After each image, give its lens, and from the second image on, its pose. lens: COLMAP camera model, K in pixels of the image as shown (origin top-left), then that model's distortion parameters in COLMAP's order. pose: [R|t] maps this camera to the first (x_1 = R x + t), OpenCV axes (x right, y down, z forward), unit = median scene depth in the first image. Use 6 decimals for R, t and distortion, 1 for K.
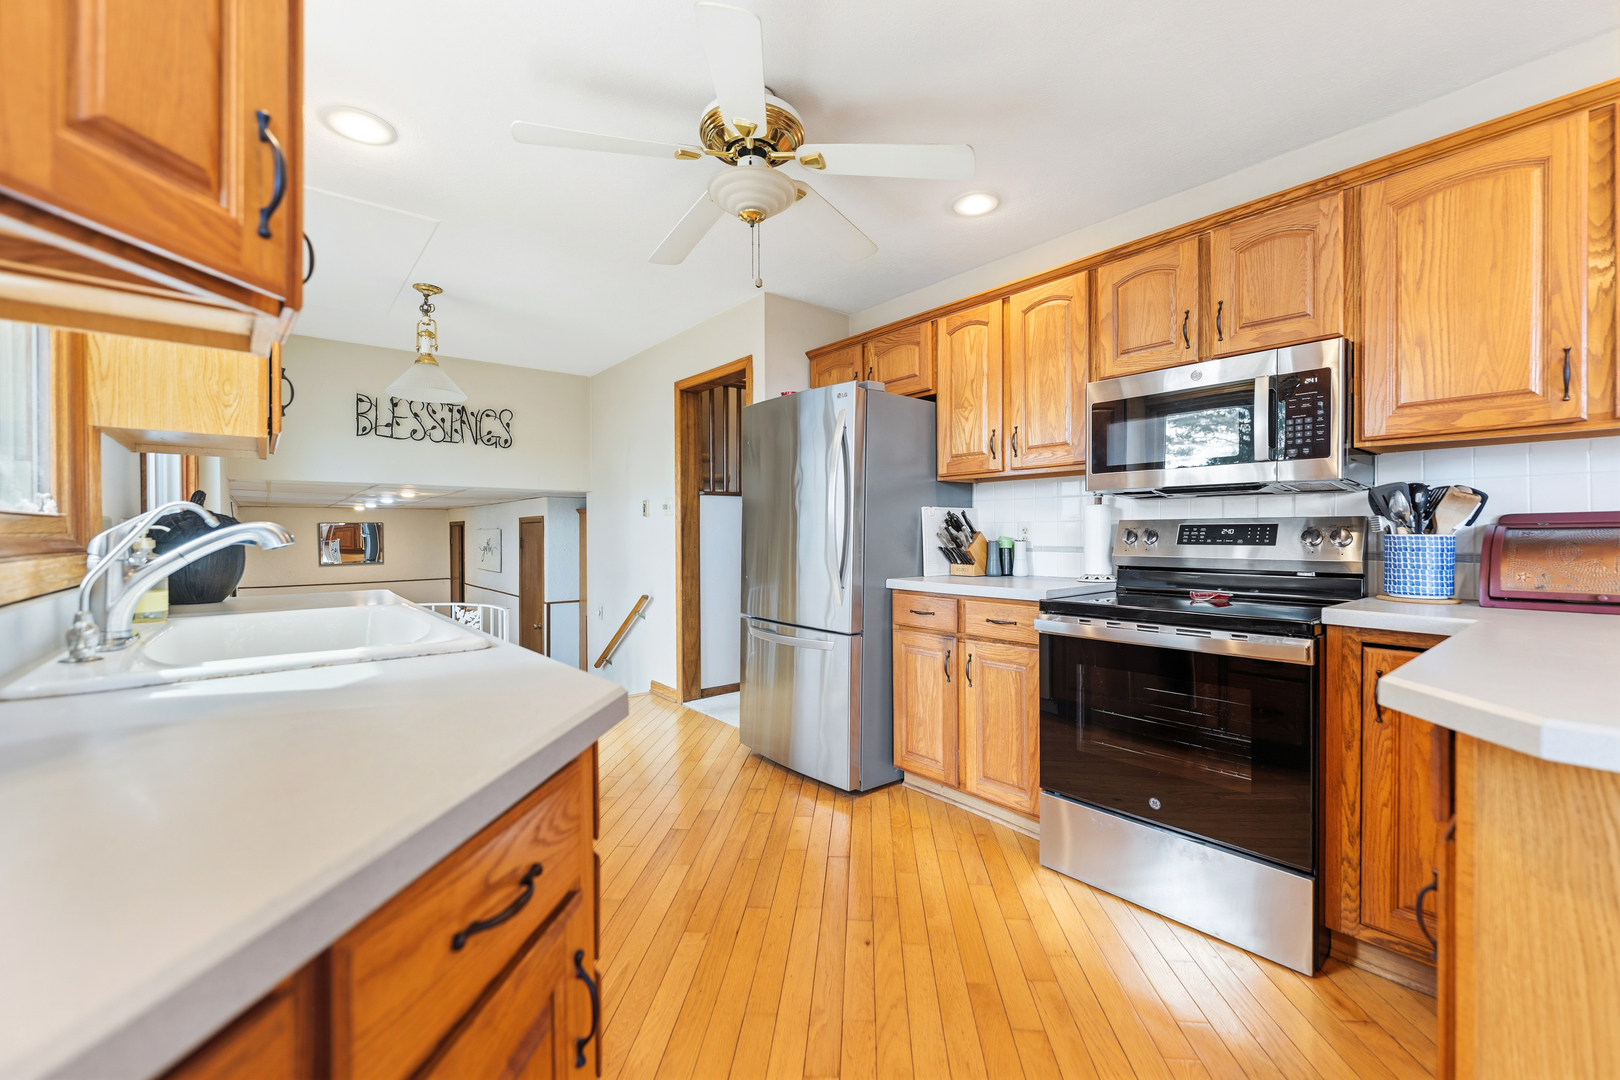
lens RADIAL K [[654.9, 0, 808.0], [0, 654.9, 540.4], [0, 0, 1]] dist [0.000270, -0.000271]
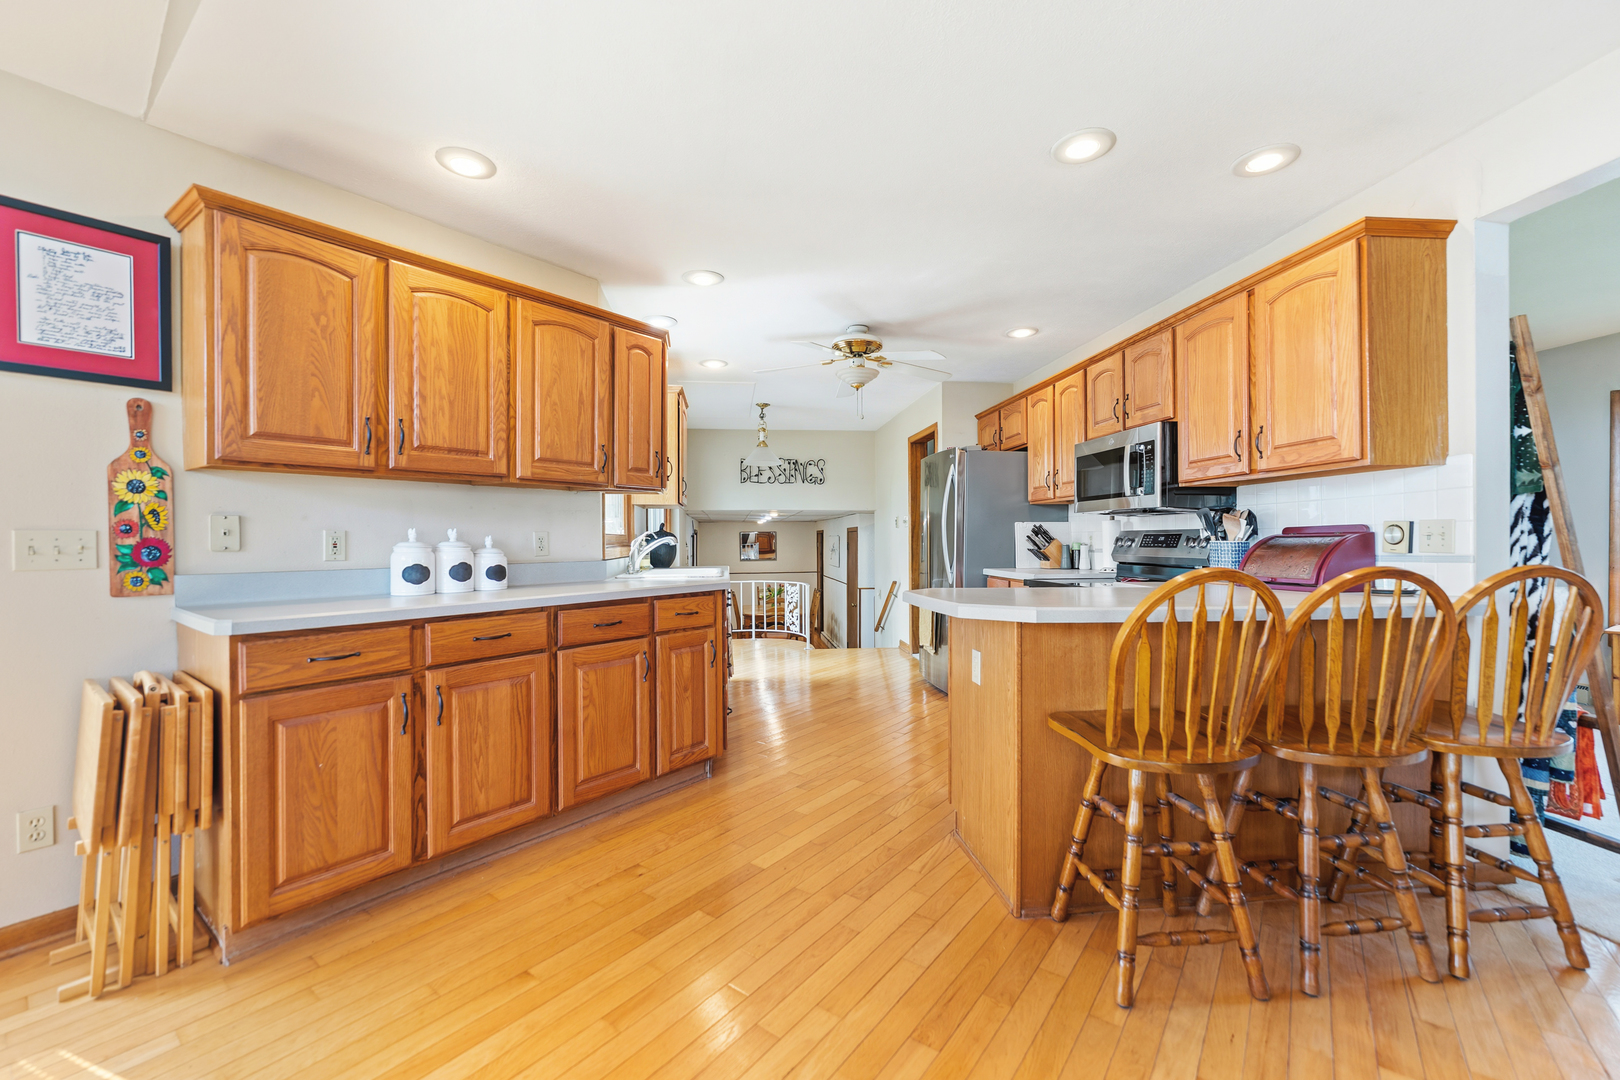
lens RADIAL K [[654.9, 0, 809.7], [0, 654.9, 537.3], [0, 0, 1]] dist [0.000270, -0.000271]
pose [[0.841222, -0.001338, -0.540689, 0.492108], [-0.005404, 0.999926, -0.010882, 0.002774], [0.540663, 0.012076, 0.841152, -0.439643]]
